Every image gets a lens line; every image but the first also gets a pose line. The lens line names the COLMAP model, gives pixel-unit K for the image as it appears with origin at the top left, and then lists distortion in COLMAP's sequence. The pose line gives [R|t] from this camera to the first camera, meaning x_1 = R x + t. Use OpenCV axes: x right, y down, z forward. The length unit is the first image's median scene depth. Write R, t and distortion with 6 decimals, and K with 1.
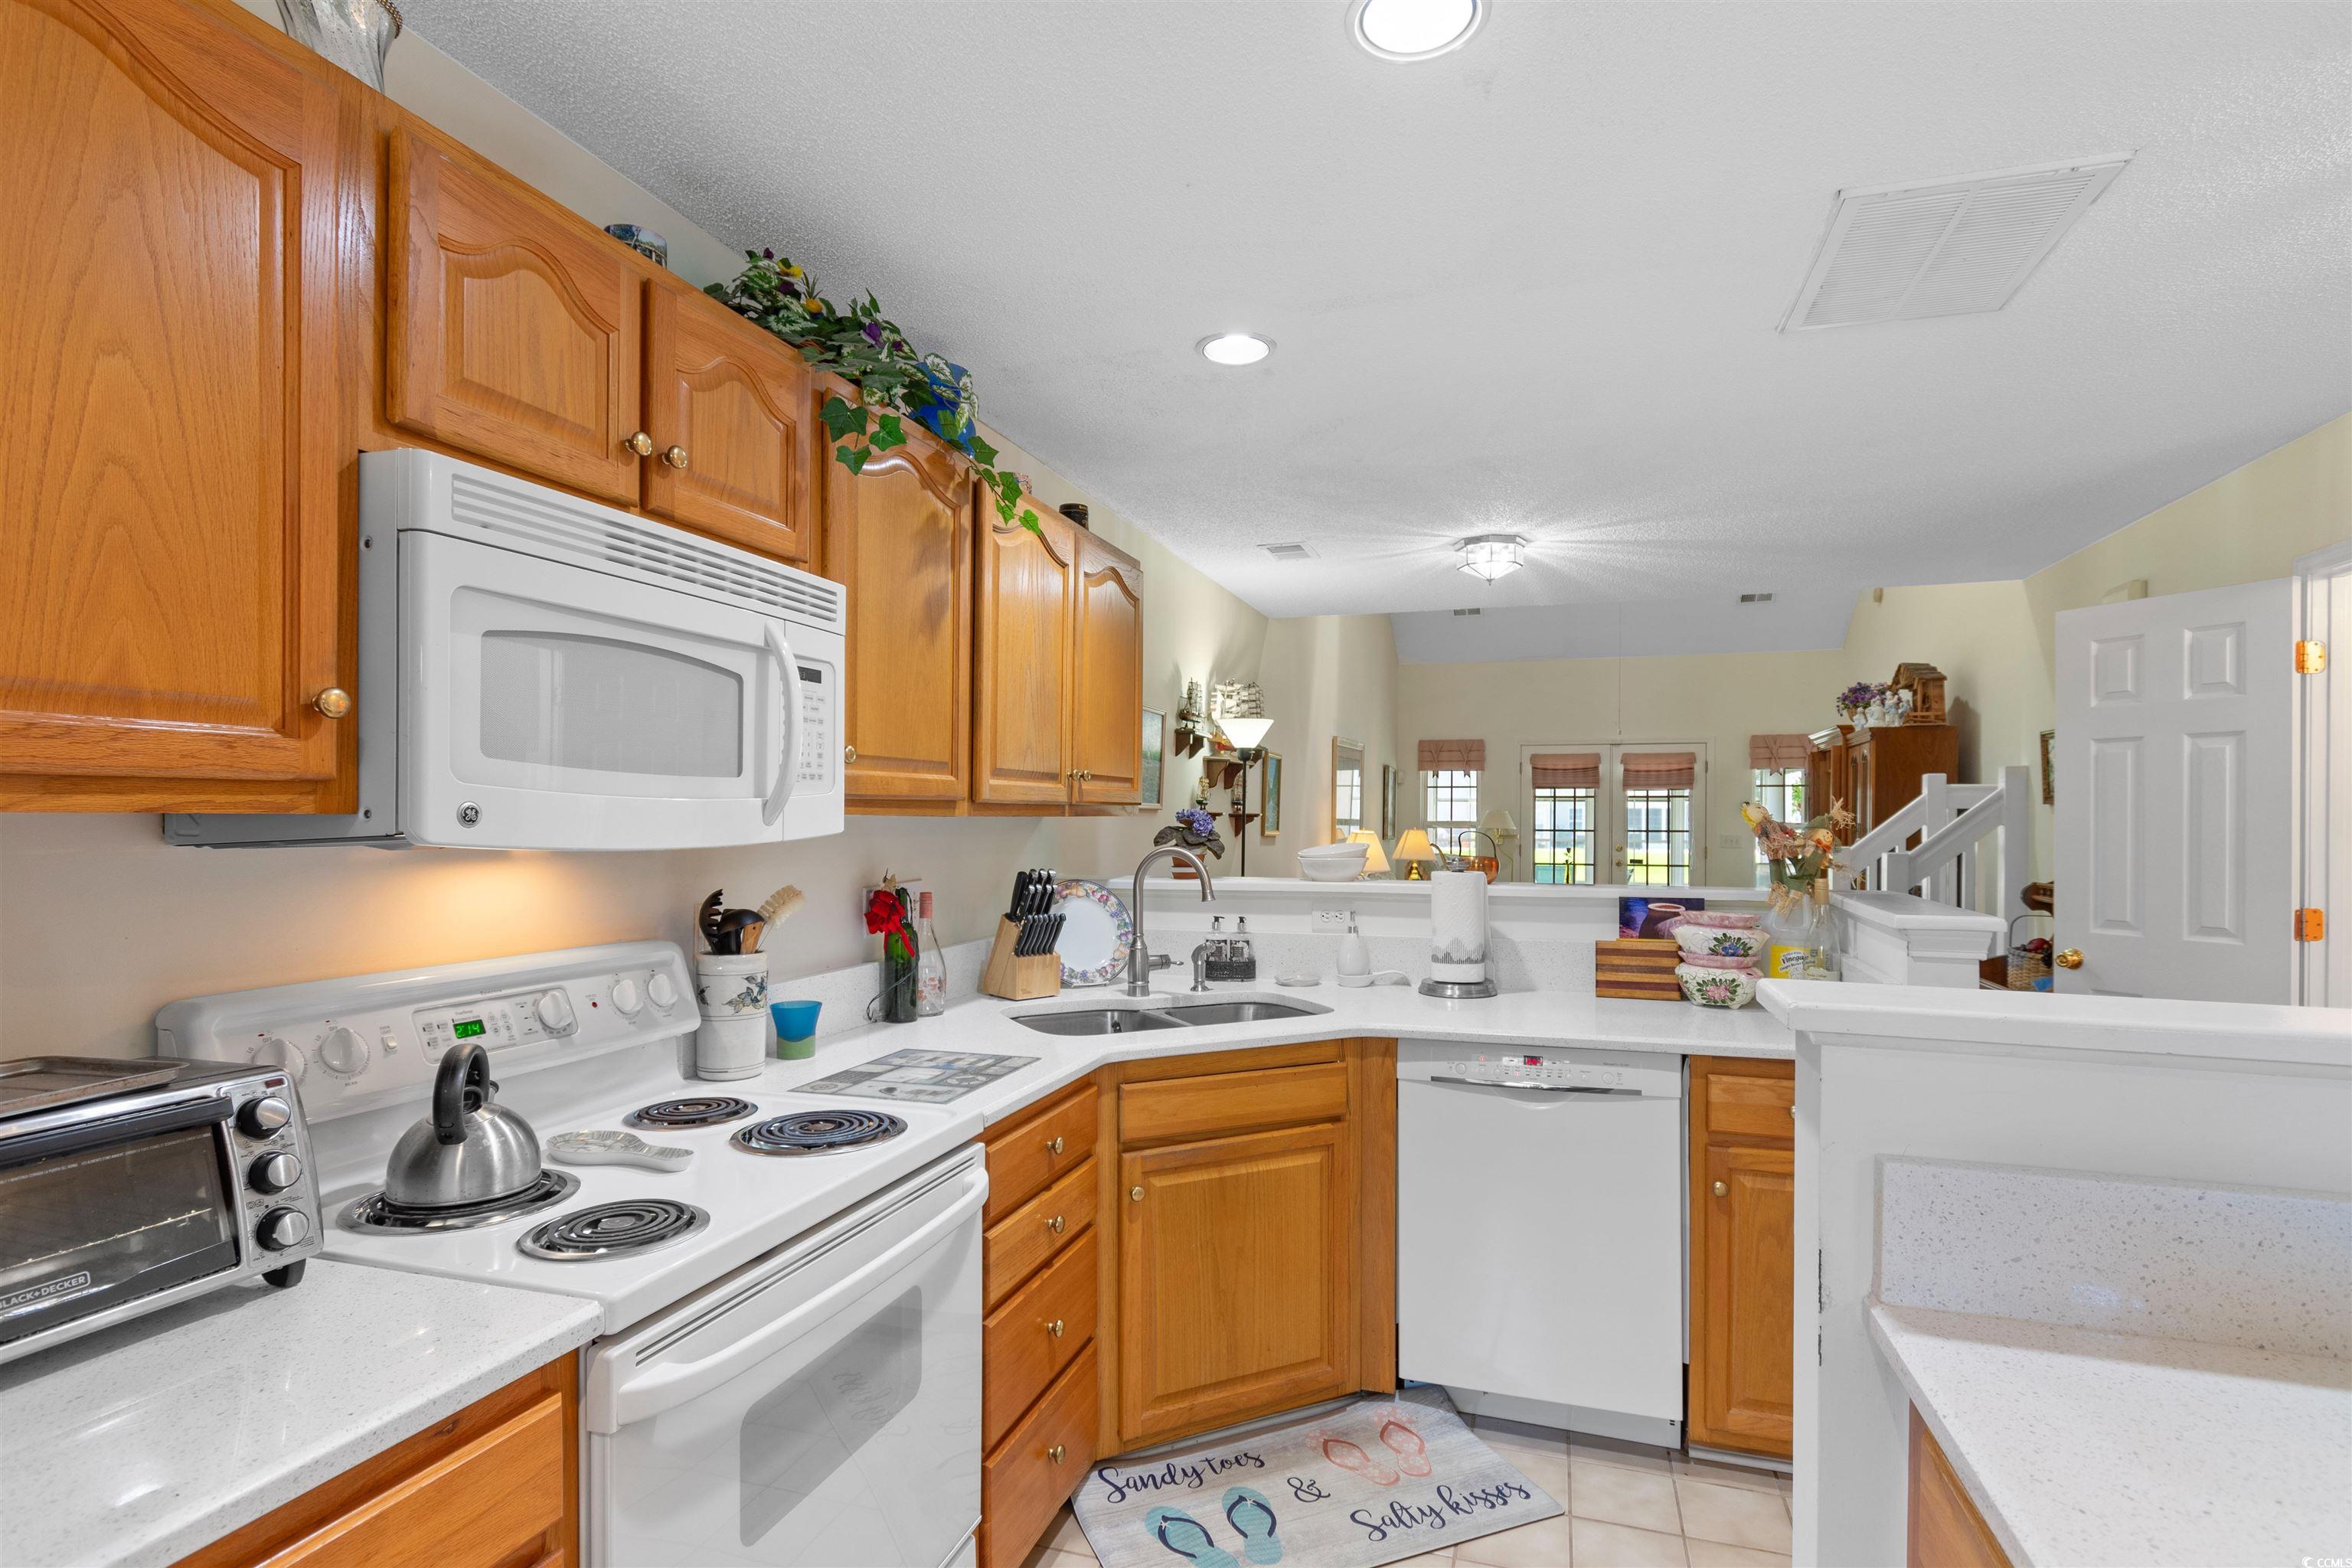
lens RADIAL K [[1147.4, 0, 1186.3], [0, 1147.4, 823.2], [0, 0, 1]] dist [0.008217, -0.006417]
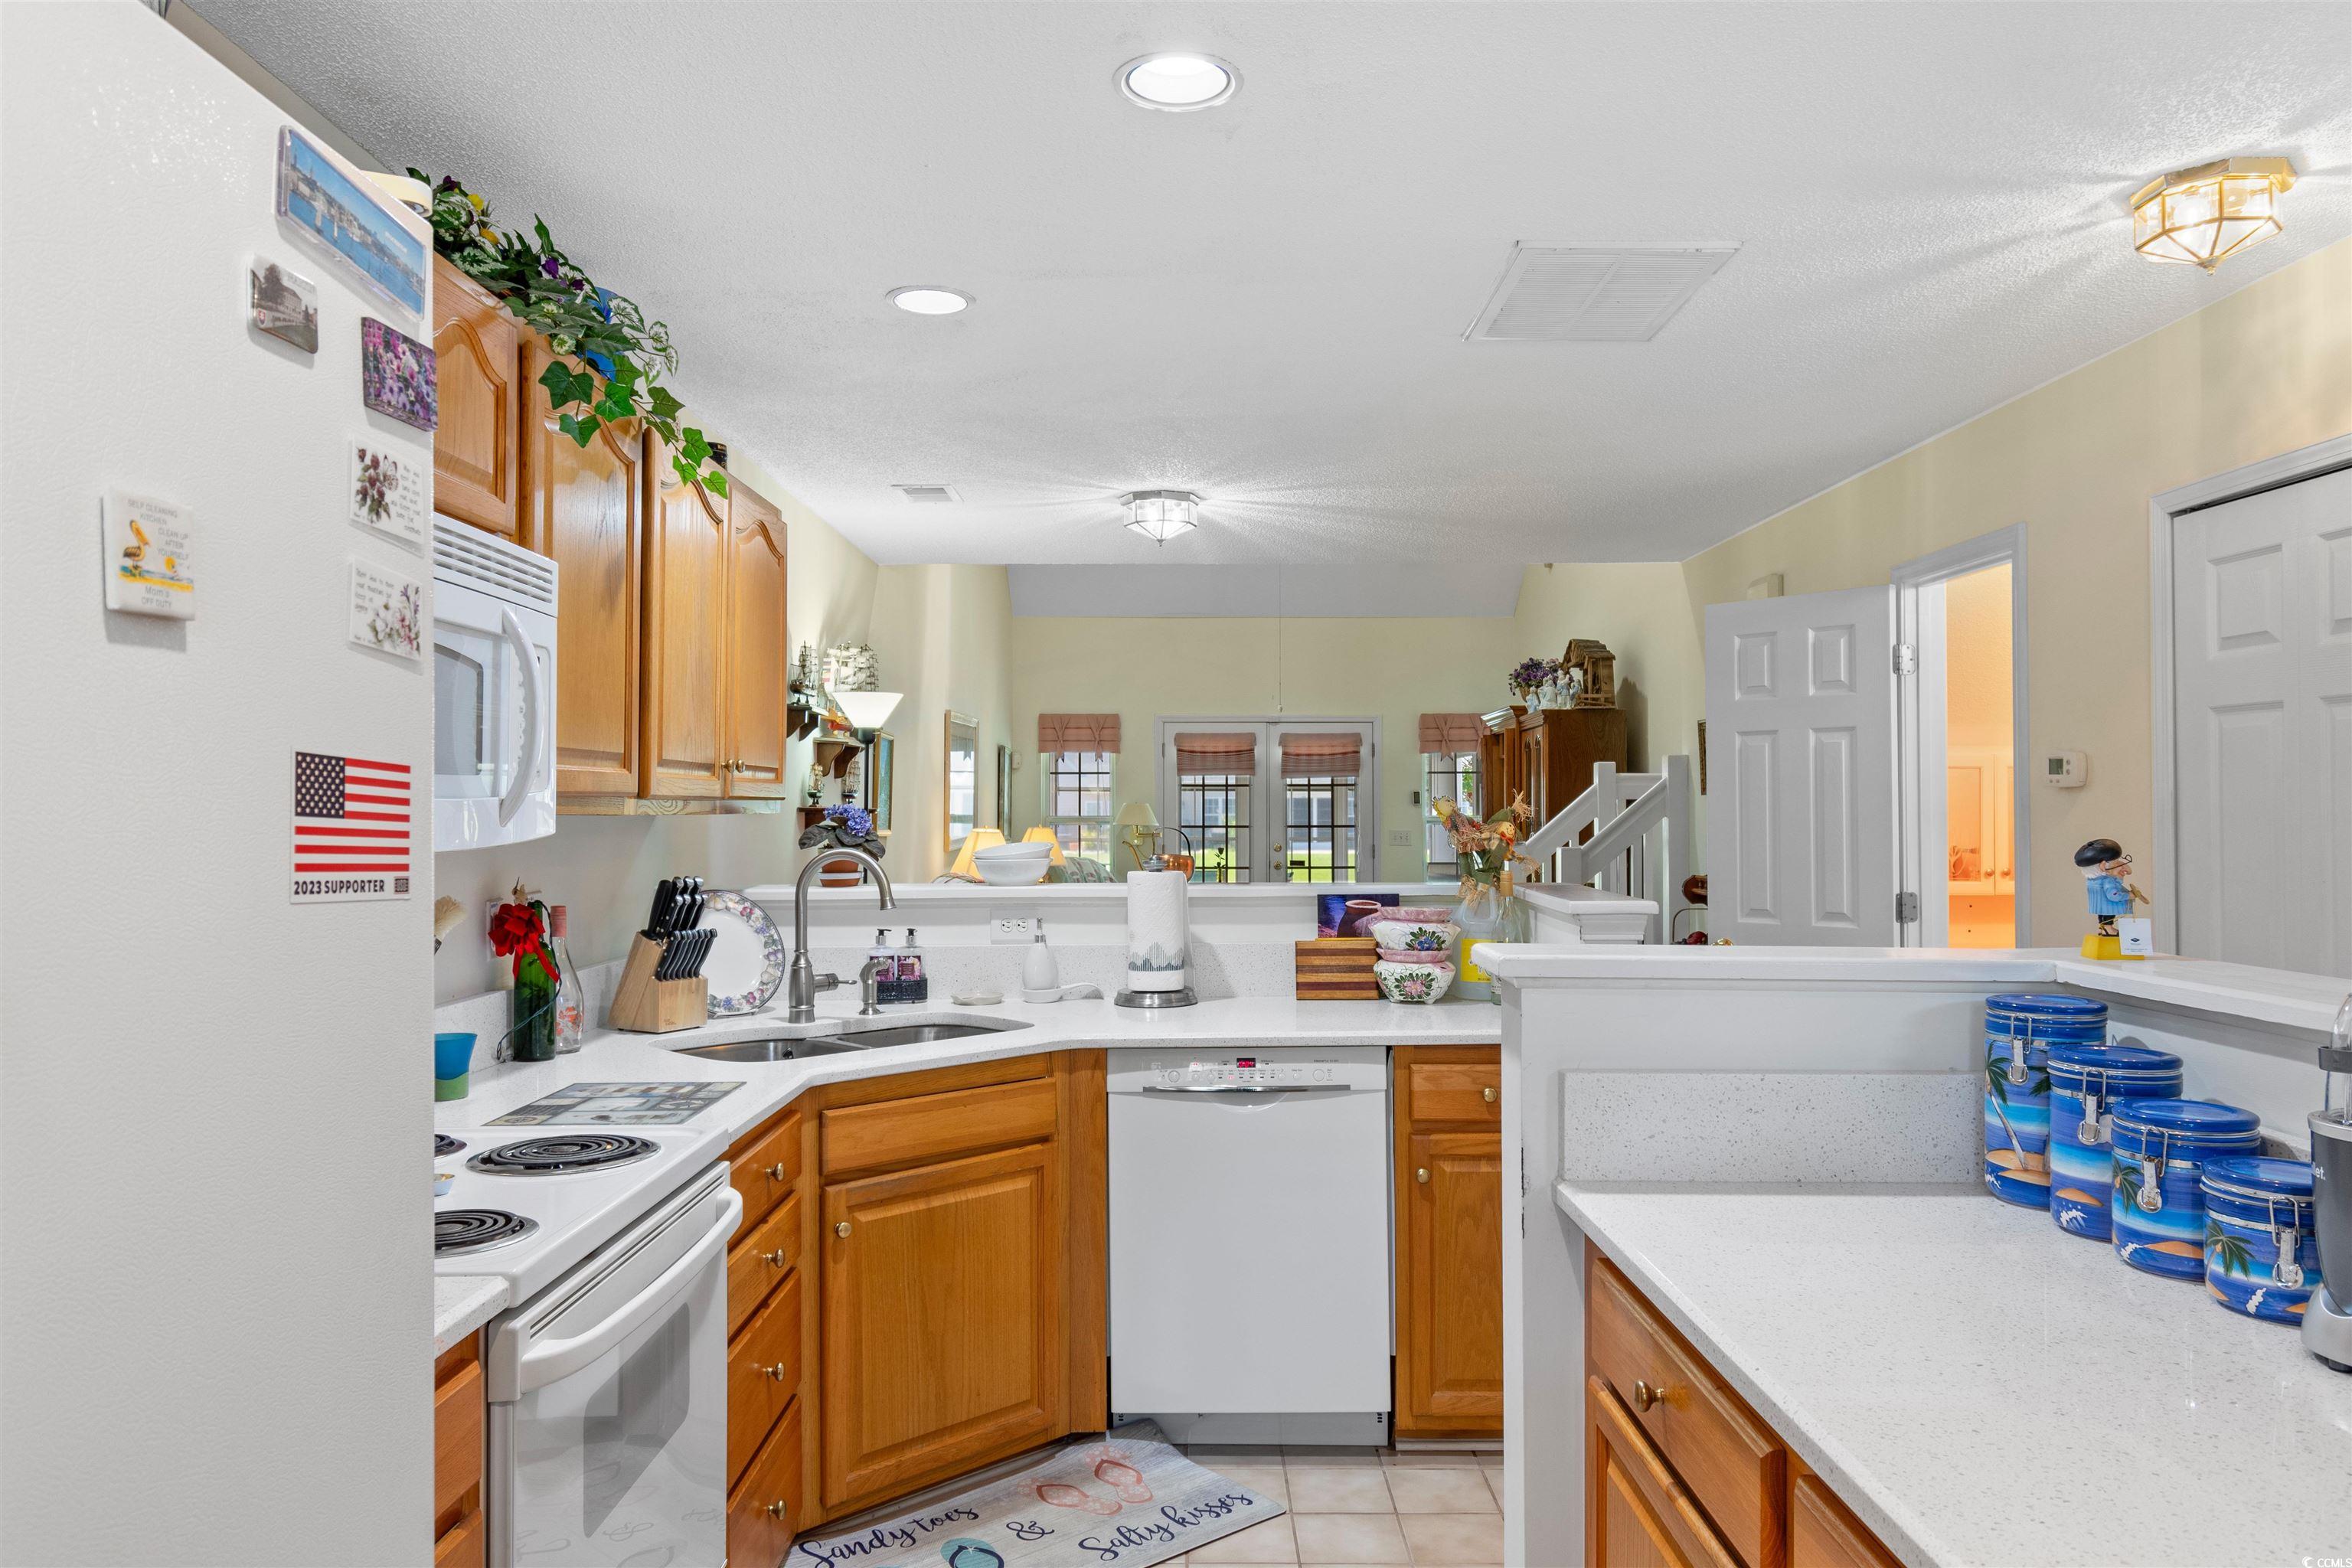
lens RADIAL K [[1572.3, 0, 1189.1], [0, 1572.3, 790.5], [0, 0, 1]] dist [0.007070, -0.002926]
pose [[0.950481, -0.001668, 0.310777, -0.154569], [0.007437, 0.999821, -0.017380, -0.000642], [-0.310692, 0.018830, 0.950324, -0.249691]]
